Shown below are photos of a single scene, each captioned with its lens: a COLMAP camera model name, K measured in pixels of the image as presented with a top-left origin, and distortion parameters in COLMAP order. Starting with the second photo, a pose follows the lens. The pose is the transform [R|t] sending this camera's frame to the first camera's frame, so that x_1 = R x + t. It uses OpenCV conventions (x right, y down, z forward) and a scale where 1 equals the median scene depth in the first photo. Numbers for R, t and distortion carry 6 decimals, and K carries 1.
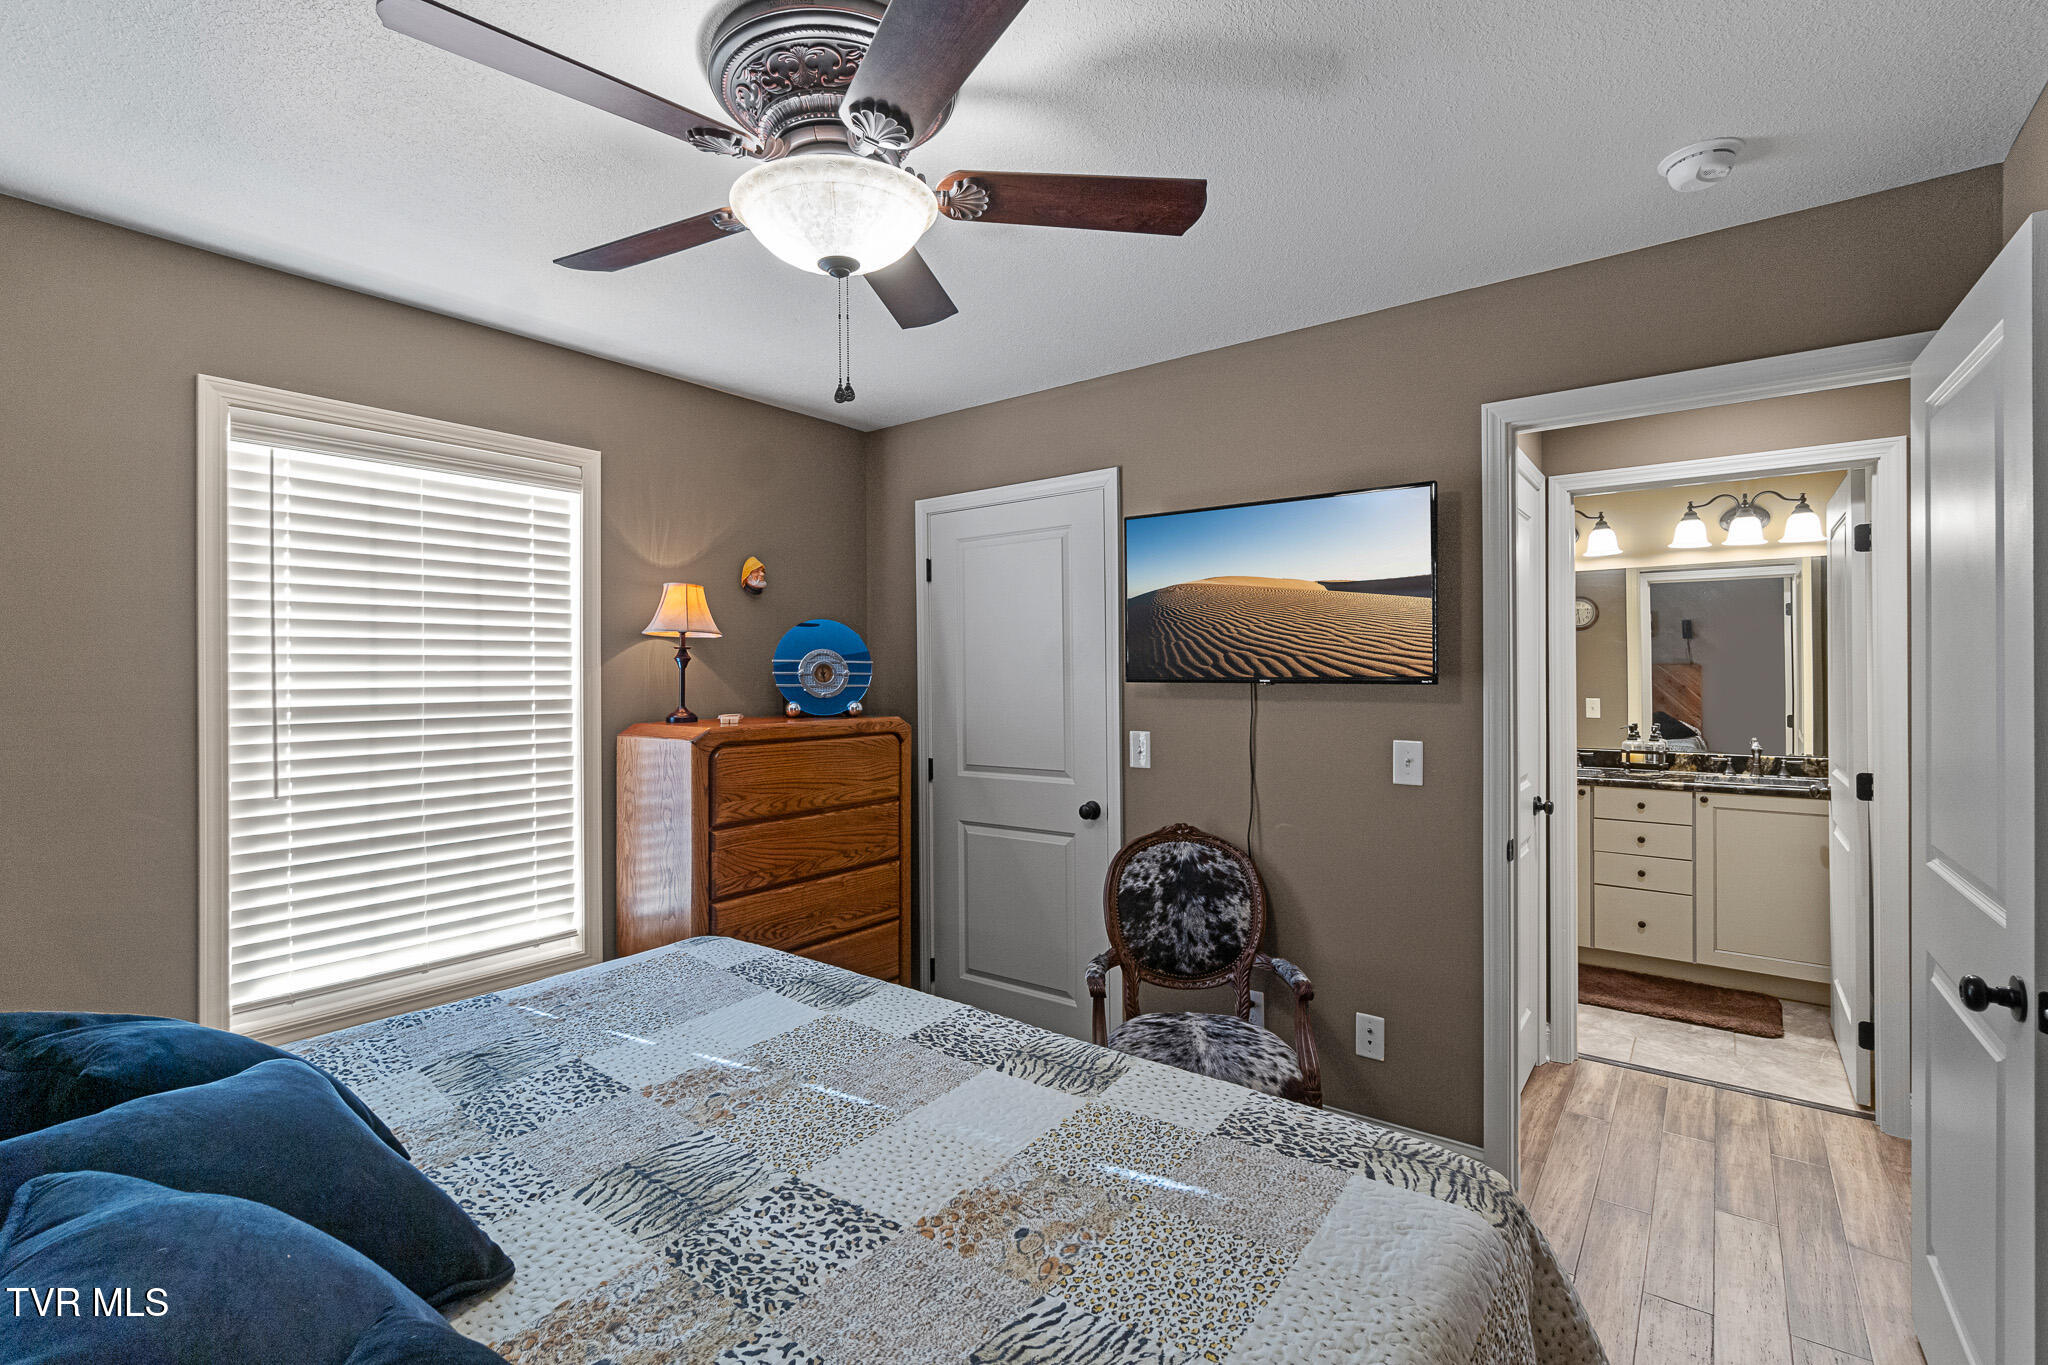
lens RADIAL K [[888.2, 0, 1032.3], [0, 888.2, 674.8], [0, 0, 1]] dist [-0.001402, 0.000022]
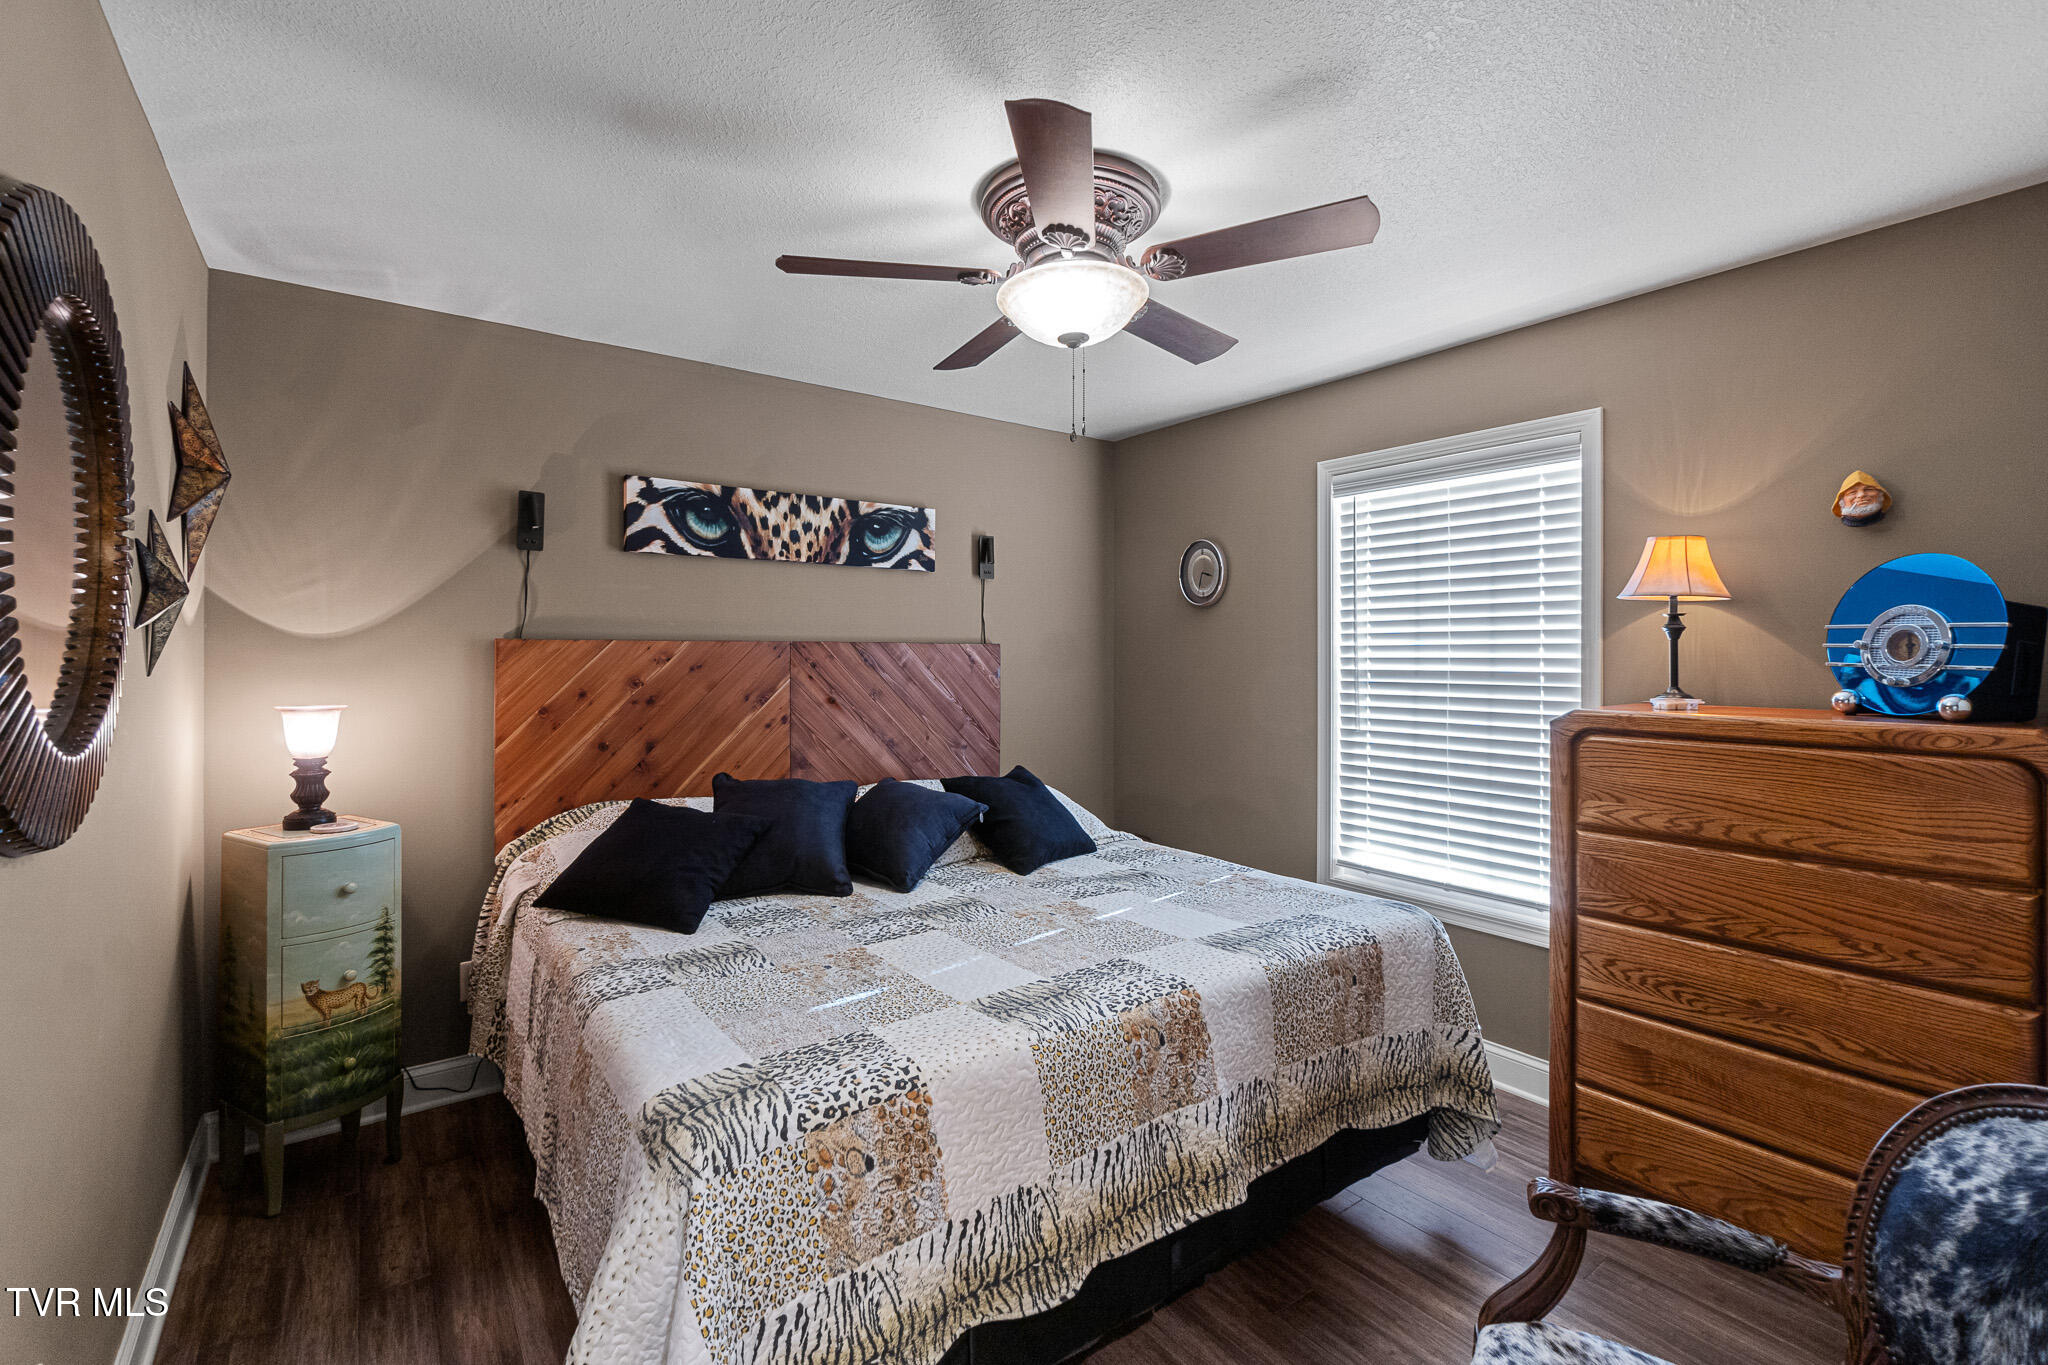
lens RADIAL K [[888.2, 0, 1030.9], [0, 888.2, 661.2], [0, 0, 1]] dist [-0.001402, 0.000022]
pose [[-0.259855, 0.012972, -0.965561, 0.606689], [-0.003359, 0.999892, 0.014337, 0.002992], [0.965642, 0.006969, -0.259783, 0.716324]]
